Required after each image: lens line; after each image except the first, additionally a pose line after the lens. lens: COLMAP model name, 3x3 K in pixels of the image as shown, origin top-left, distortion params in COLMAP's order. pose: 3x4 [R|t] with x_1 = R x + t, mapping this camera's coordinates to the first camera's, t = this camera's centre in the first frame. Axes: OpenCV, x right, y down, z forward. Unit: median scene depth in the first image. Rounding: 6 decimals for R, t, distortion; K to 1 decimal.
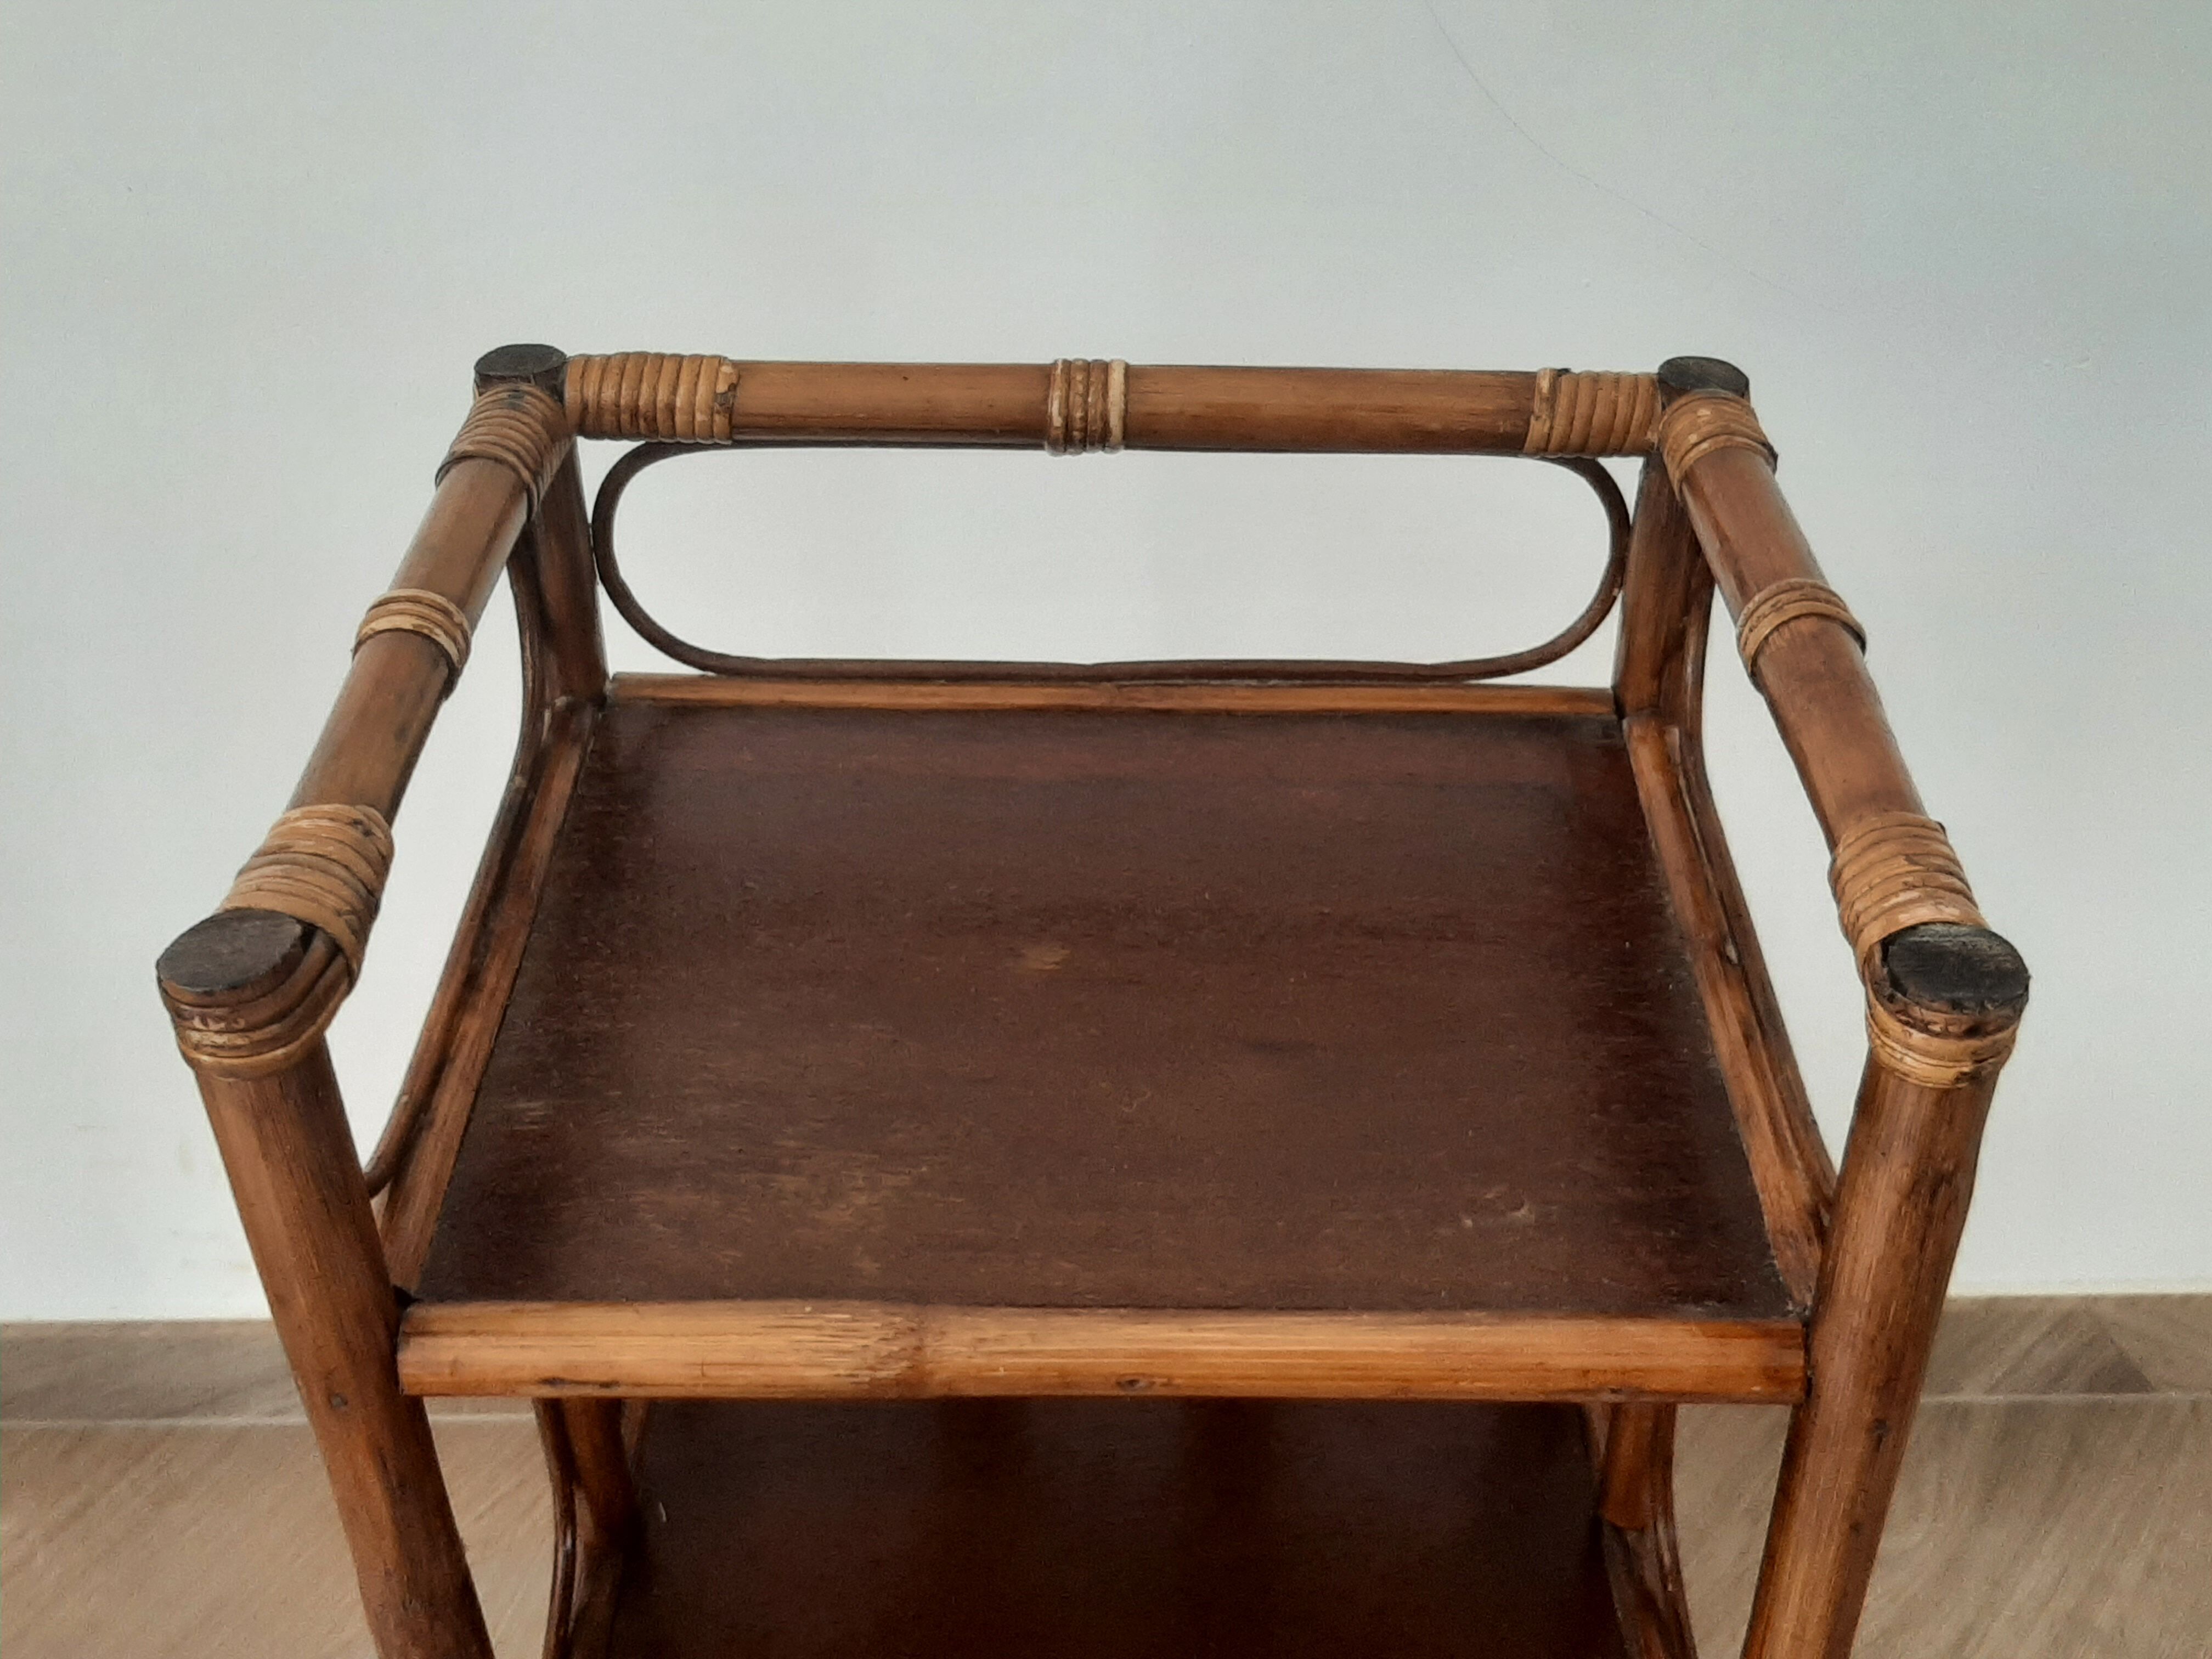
lens RADIAL K [[2544.7, 0, 1113.2], [0, 2544.7, 834.0], [0, 0, 1]] dist [0.144141, -0.438523]
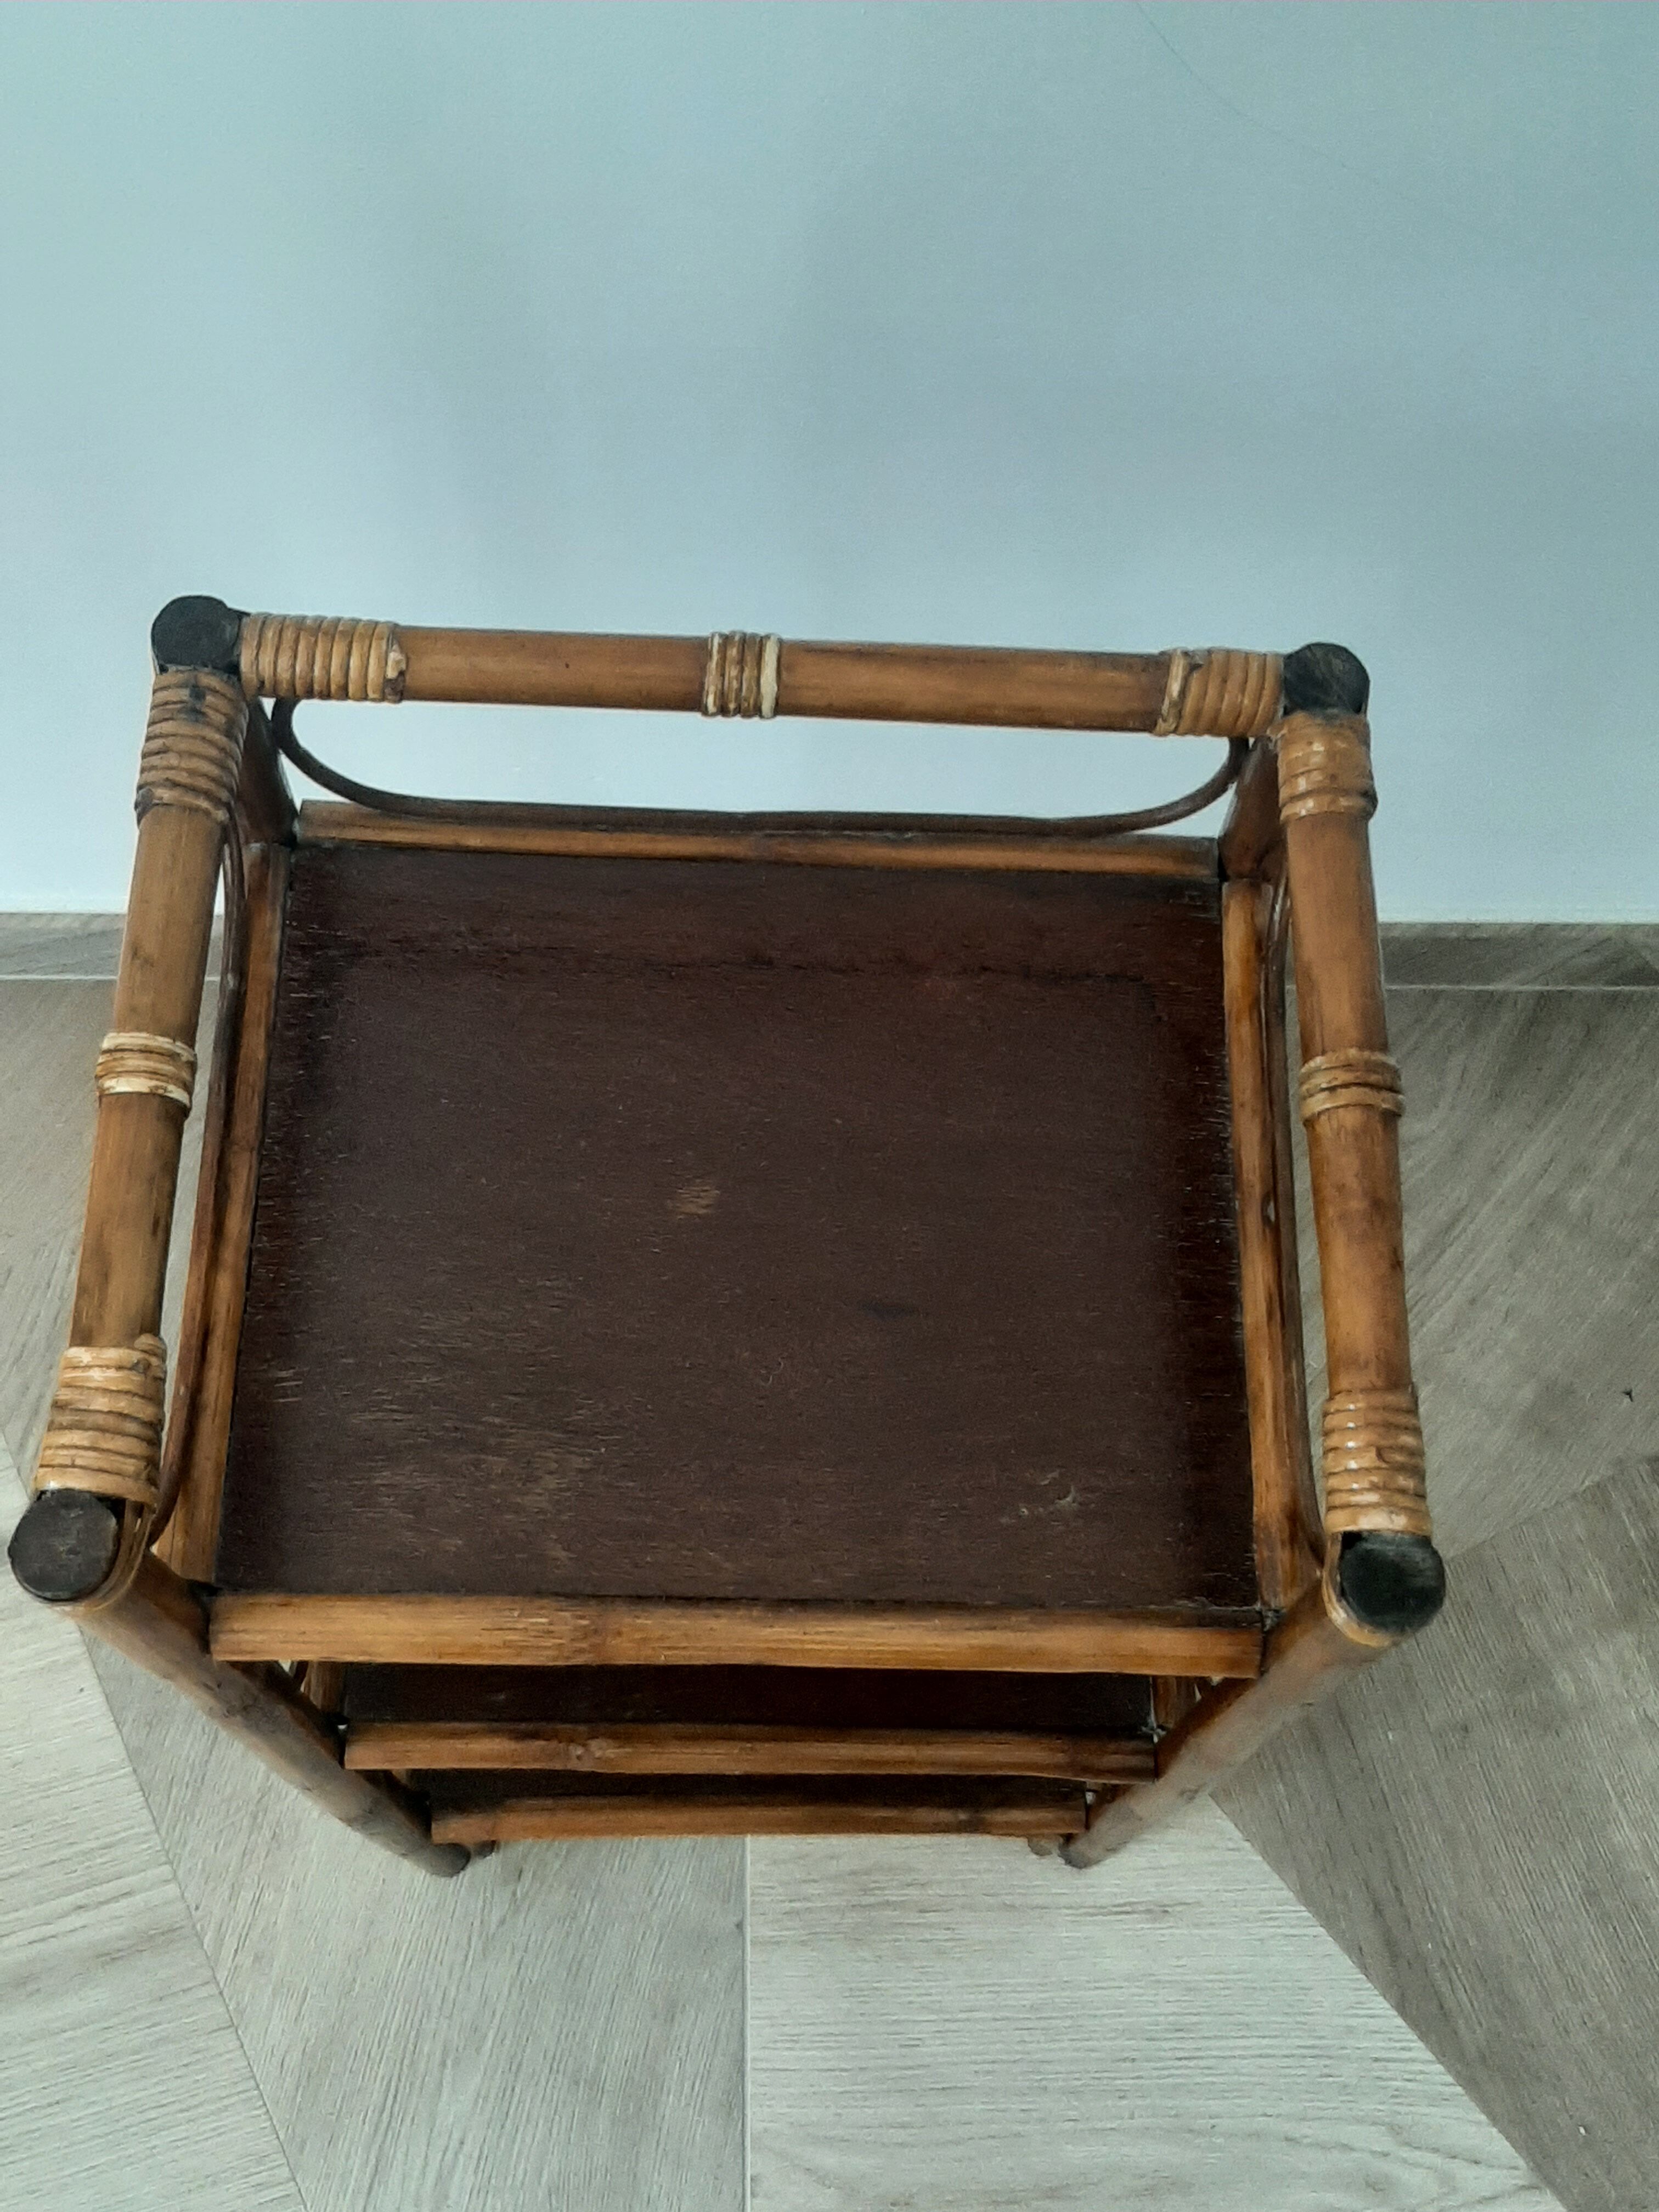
lens RADIAL K [[2544.7, 0, 813.5], [0, 2544.7, 1108.4], [0, 0, 1]] dist [0.144141, -0.438523]
pose [[0.999536, 0.019688, 0.023250, -0.001525], [-0.029172, 0.838503, 0.544115, -0.596530], [-0.008782, -0.544541, 0.838688, 0.024863]]
